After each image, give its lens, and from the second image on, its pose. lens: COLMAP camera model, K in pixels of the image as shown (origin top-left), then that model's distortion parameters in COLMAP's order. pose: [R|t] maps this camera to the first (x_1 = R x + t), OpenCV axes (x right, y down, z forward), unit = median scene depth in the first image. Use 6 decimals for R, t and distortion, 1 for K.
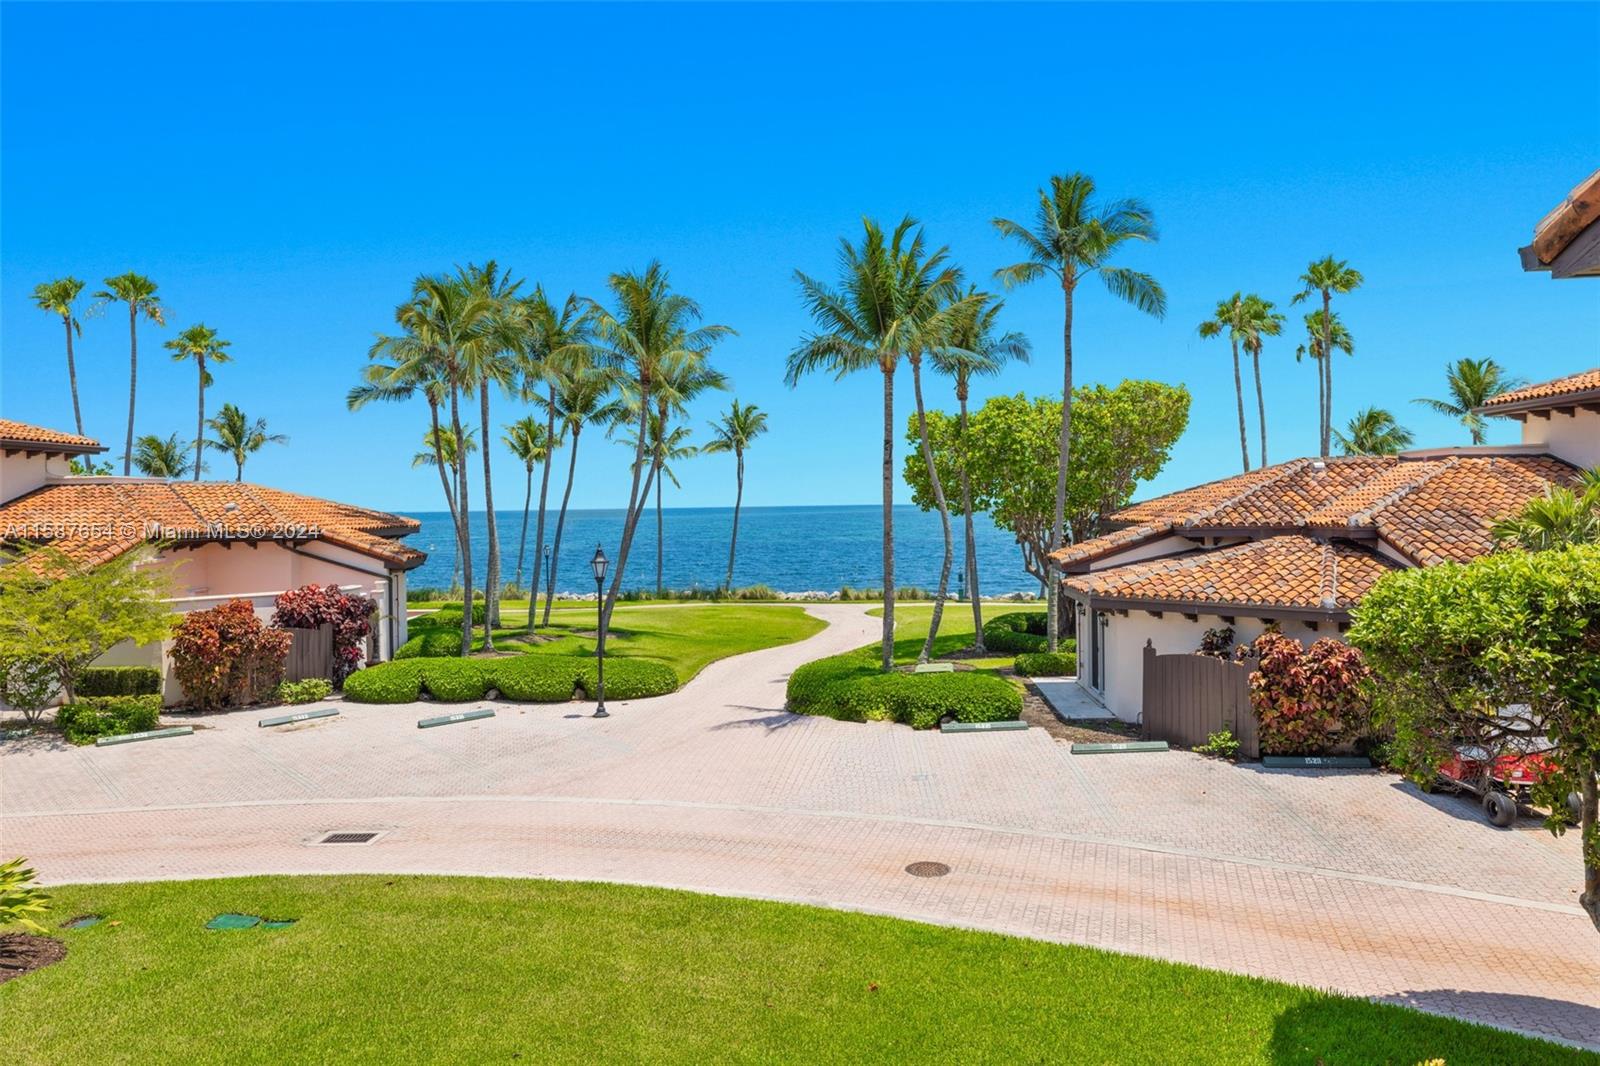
lens RADIAL K [[1092.5, 0, 788.2], [0, 1092.5, 523.6], [0, 0, 1]] dist [0.003586, -0.003133]
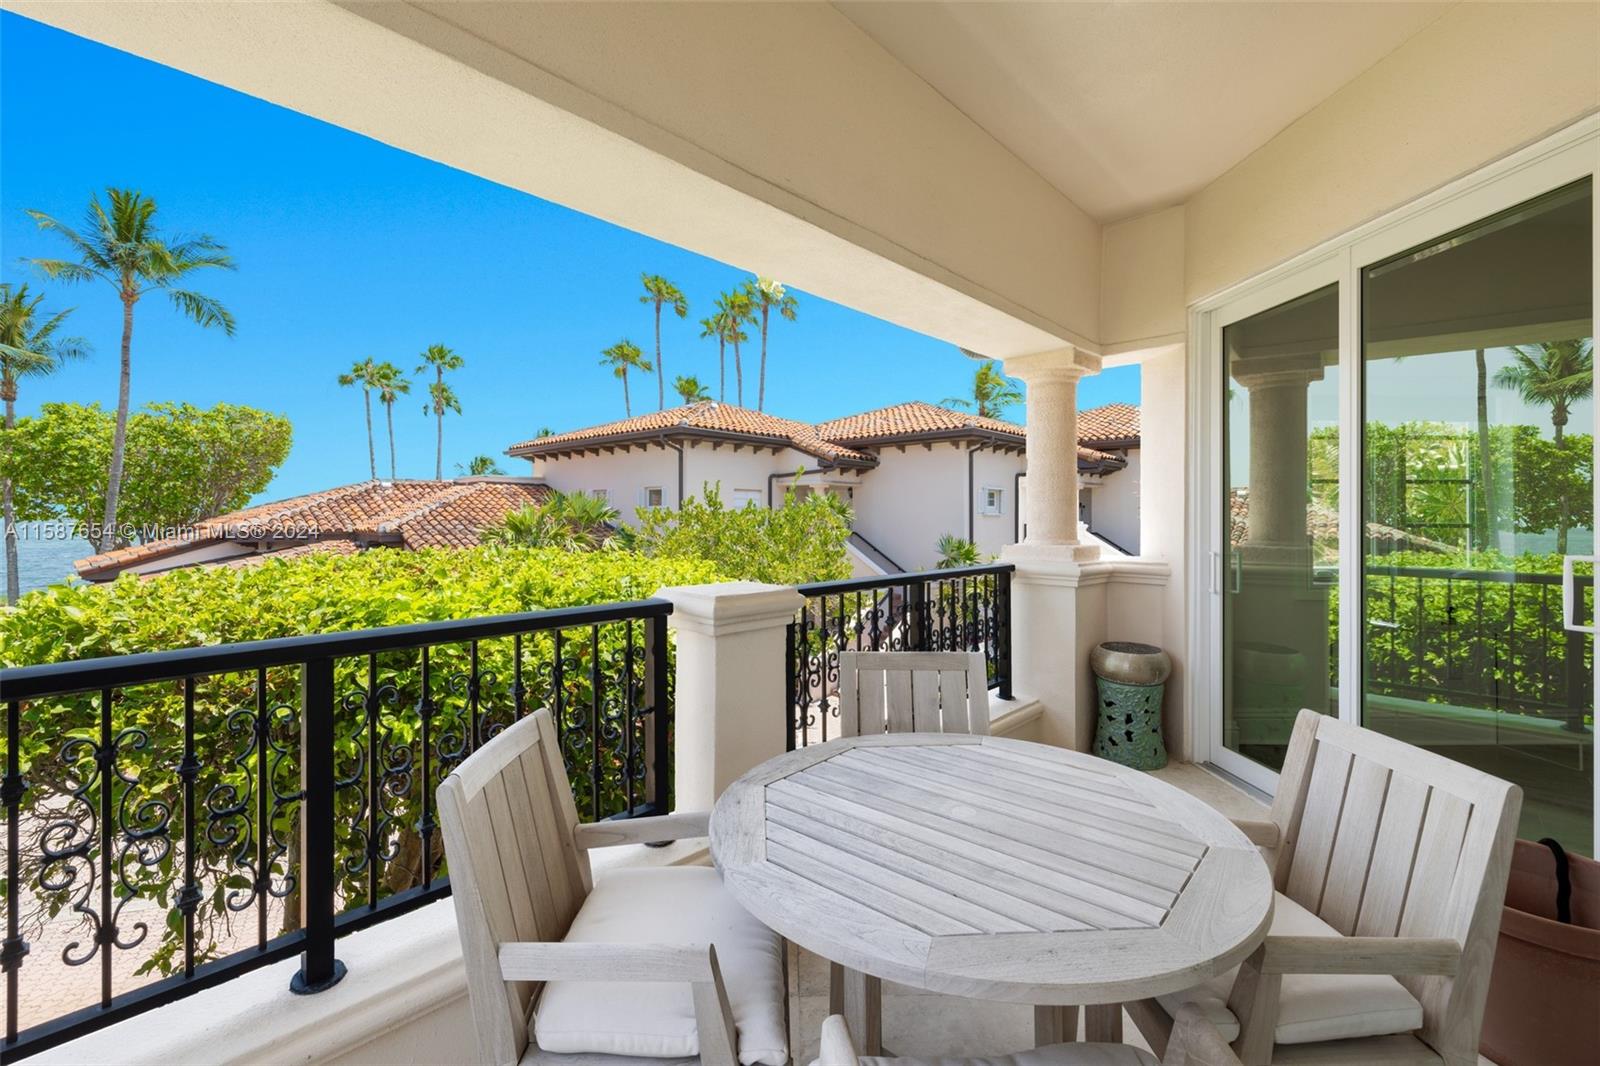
lens RADIAL K [[686.5, 0, 783.9], [0, 686.5, 507.3], [0, 0, 1]] dist [-0.000795, 0.000331]
pose [[0.656239, 0.025188, 0.754132, 0.179761], [0.001098, 0.999410, -0.034336, 0.001094], [-0.754552, 0.023360, 0.655824, 0.118563]]
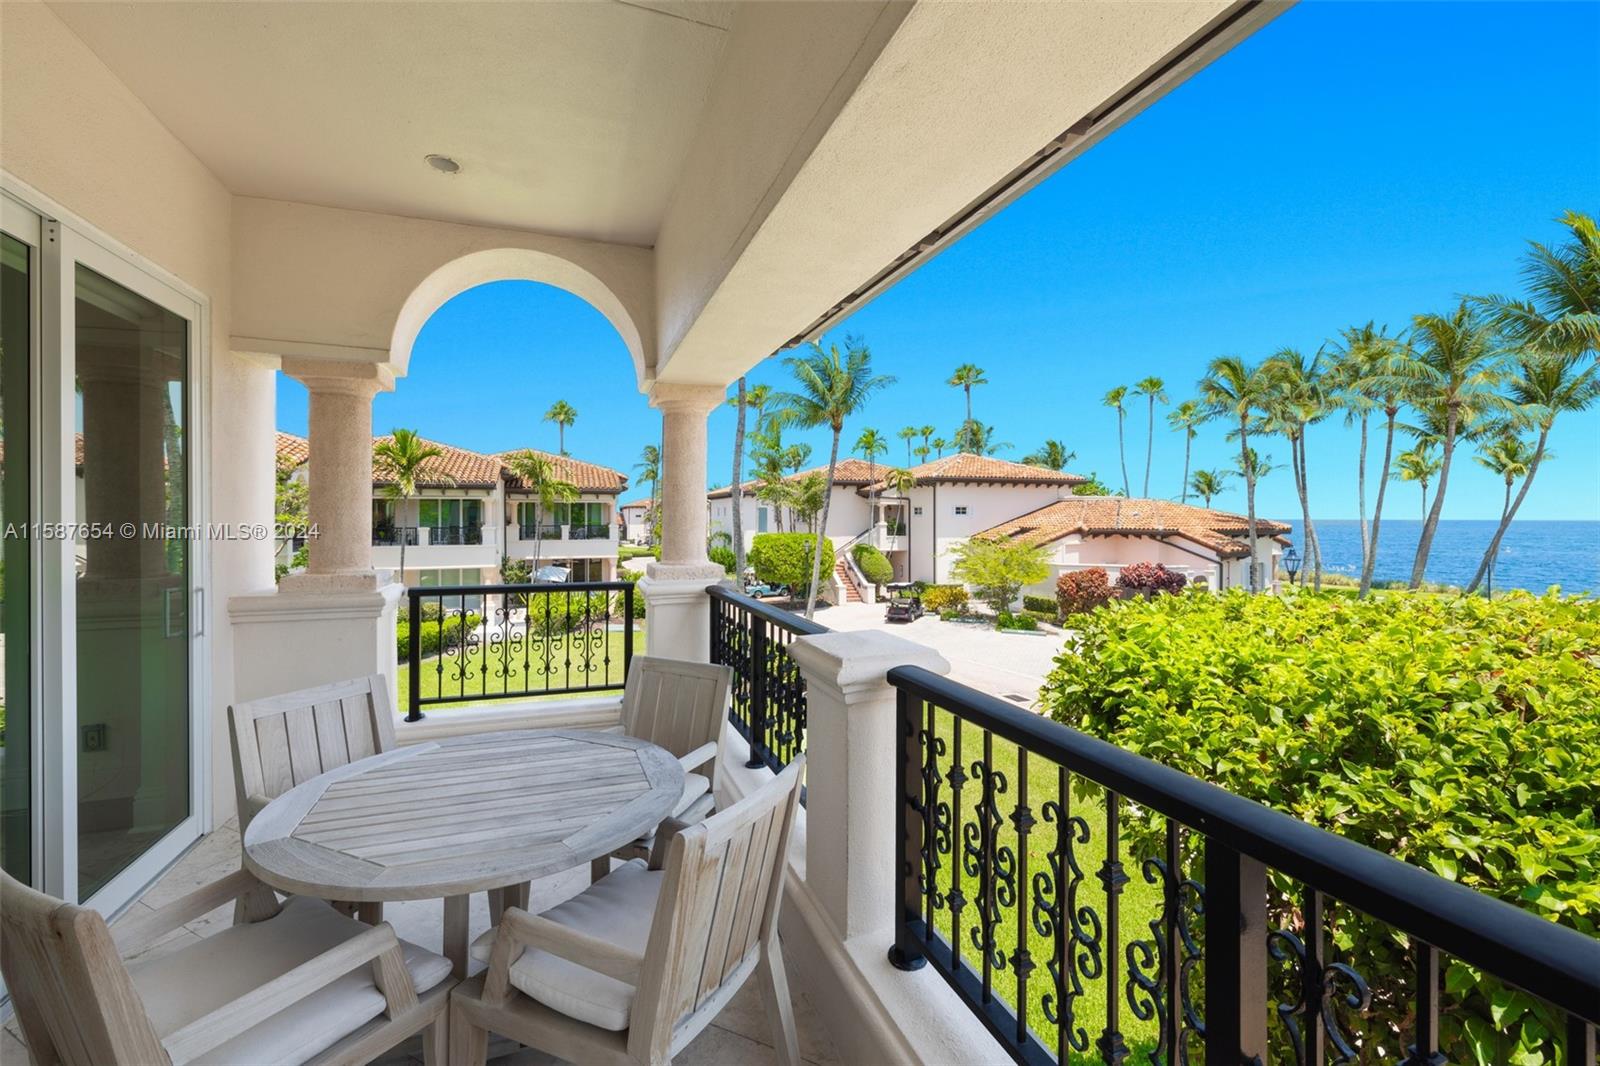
lens RADIAL K [[686.5, 0, 805.4], [0, 686.5, 515.0], [0, 0, 1]] dist [-0.000795, 0.000331]
pose [[0.378256, 0.011400, -0.925631, 0.301683], [-0.023137, 0.999728, 0.002857, -0.004907], [0.925412, 0.020336, 0.378417, 0.148316]]
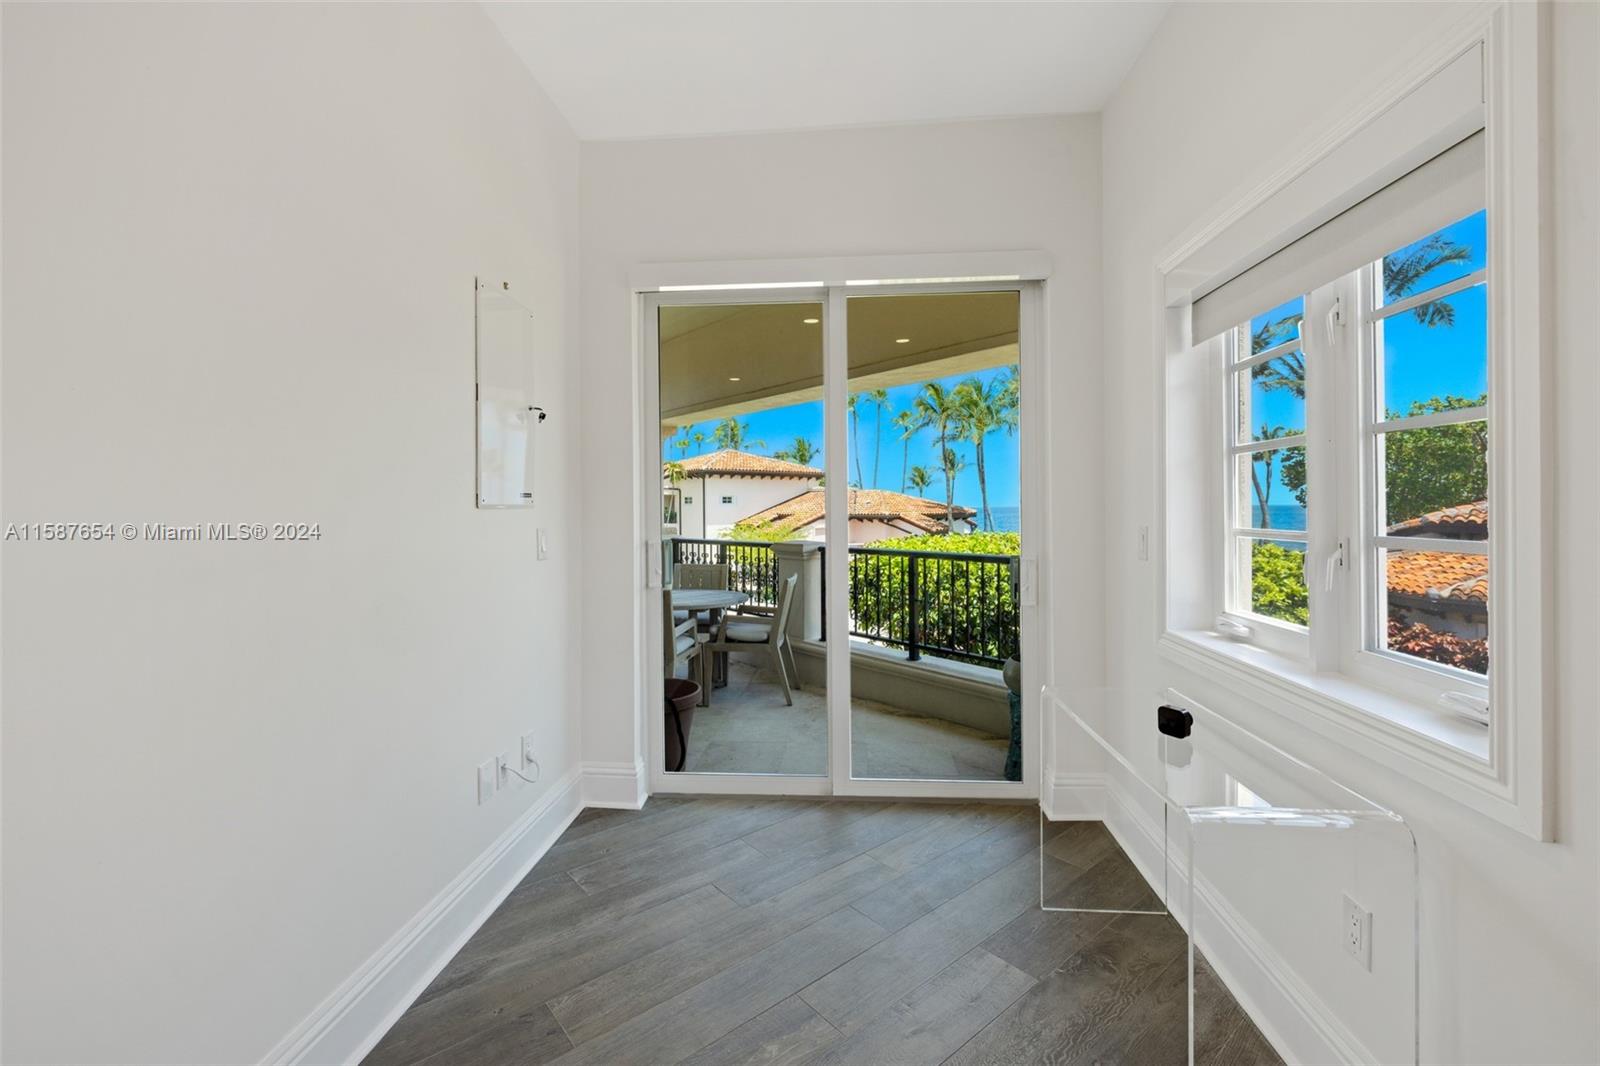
lens RADIAL K [[675.7, 0, 798.8], [0, 675.7, 504.4], [0, 0, 1]] dist [0.000218, -0.000666]
pose [[0.673114, 0.007202, -0.739503, 0.372185], [-0.016305, 0.999854, -0.005104, -0.002036], [0.739359, 0.015493, 0.673134, 0.060856]]
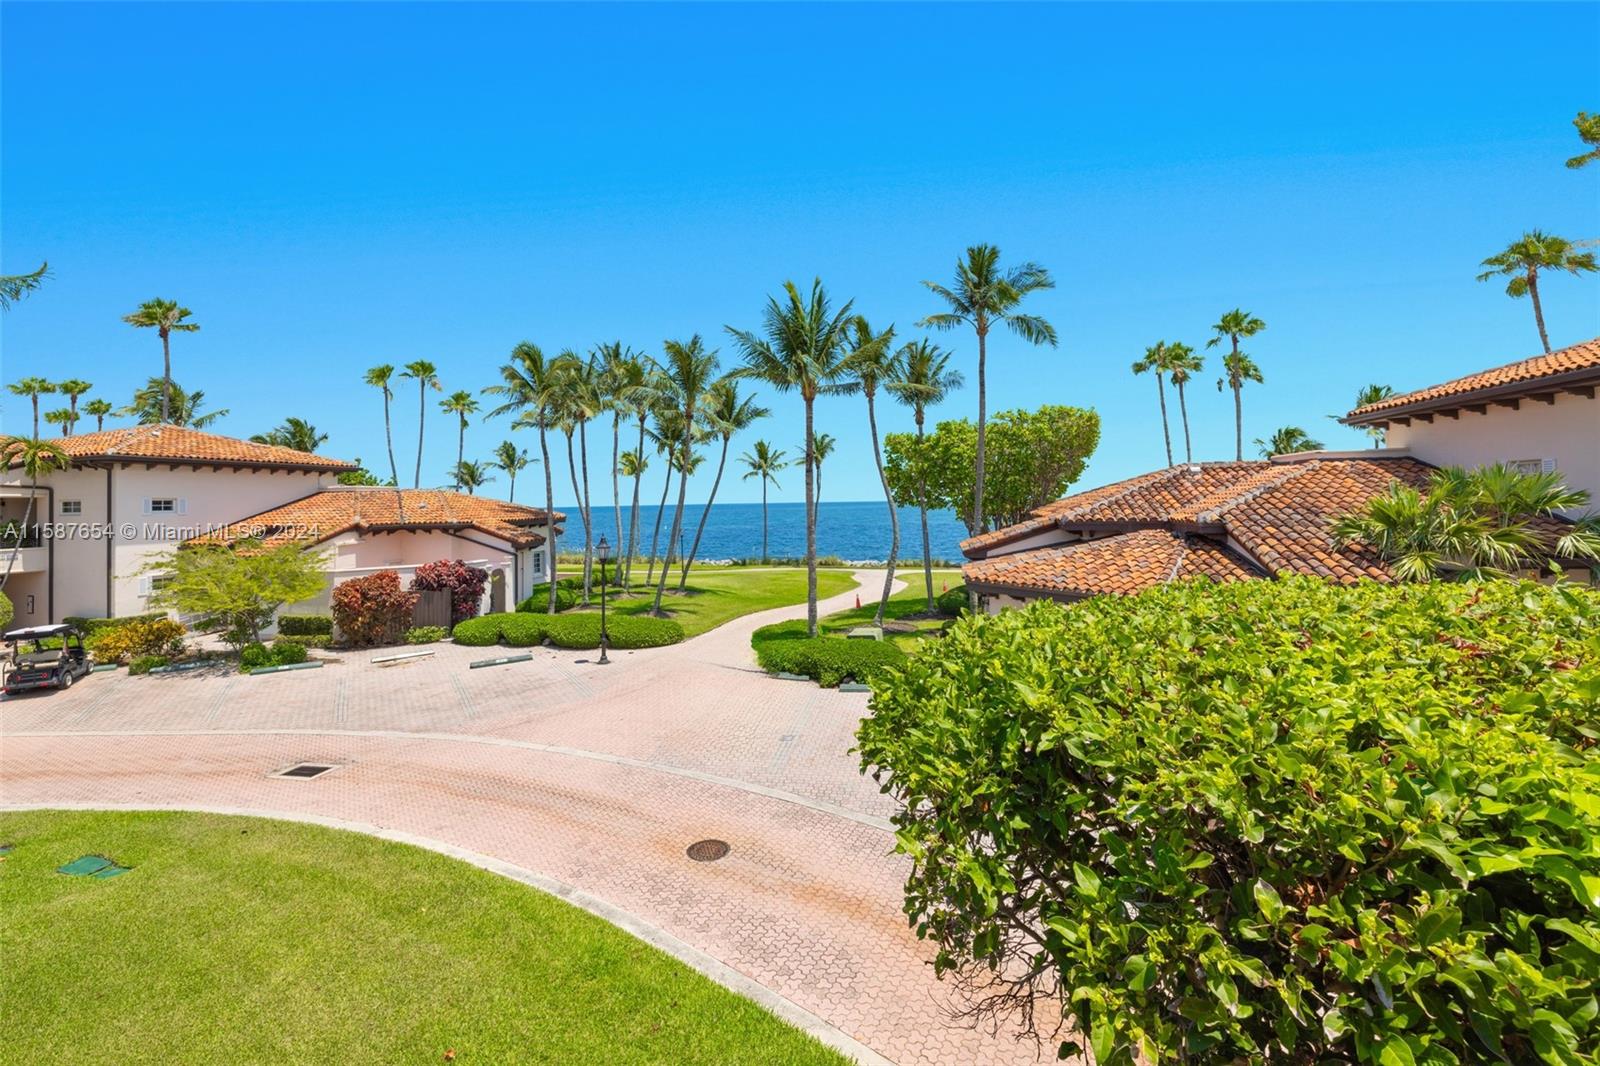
lens RADIAL K [[675.7, 0, 792.2], [0, 675.7, 485.6], [0, 0, 1]] dist [0.000218, -0.000666]
pose [[0.984346, -0.008040, -0.176064, 0.175325], [0.001334, 0.999270, -0.038173, -0.007611], [0.176242, 0.037340, 0.983638, 0.188822]]
